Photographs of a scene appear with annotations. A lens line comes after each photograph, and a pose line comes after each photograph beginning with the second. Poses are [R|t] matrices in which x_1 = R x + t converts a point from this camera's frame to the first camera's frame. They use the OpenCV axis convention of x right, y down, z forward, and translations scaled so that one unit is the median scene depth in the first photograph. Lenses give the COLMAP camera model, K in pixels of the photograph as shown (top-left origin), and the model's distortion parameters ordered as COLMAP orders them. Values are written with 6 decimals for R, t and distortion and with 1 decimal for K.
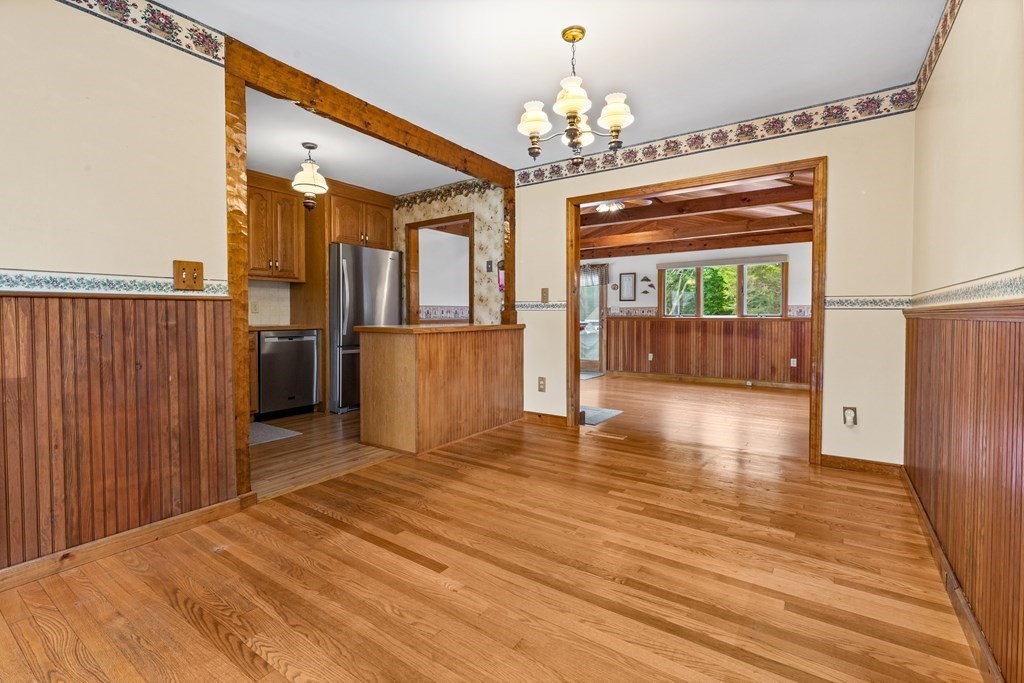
lens RADIAL K [[462.1, 0, 517.2], [0, 462.1, 323.7], [0, 0, 1]] dist [0.002644, -0.000304]
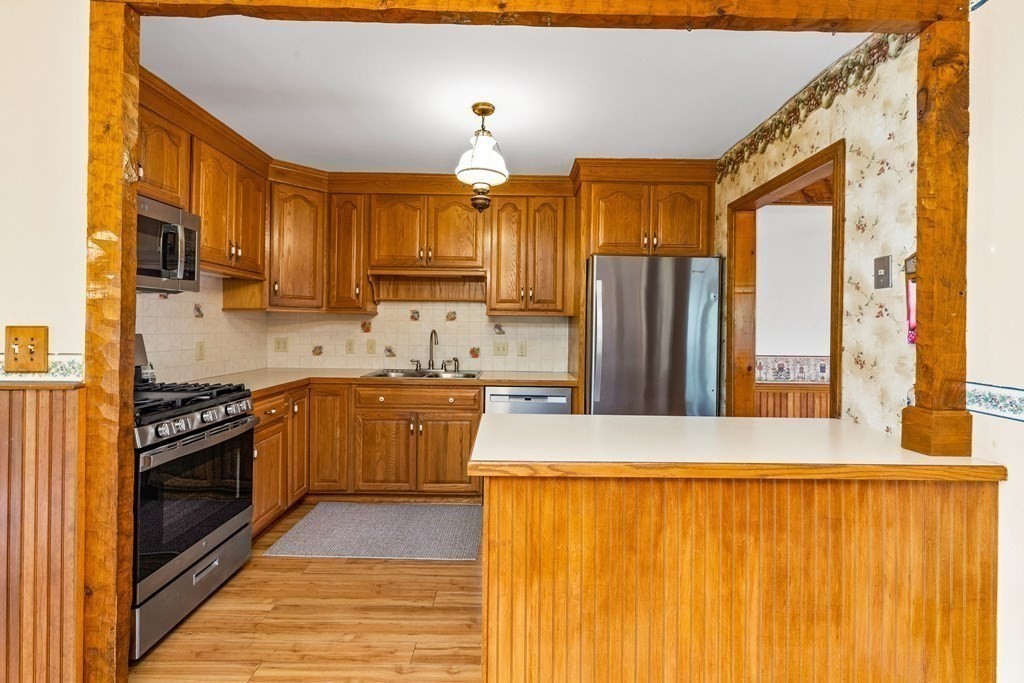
lens RADIAL K [[462.1, 0, 519.4], [0, 462.1, 323.3], [0, 0, 1]] dist [0.002644, -0.000304]
pose [[0.558809, 0.010102, -0.829235, 0.081621], [-0.031957, 0.999445, -0.009360, -0.071591], [0.828680, 0.031730, 0.558822, 0.559212]]
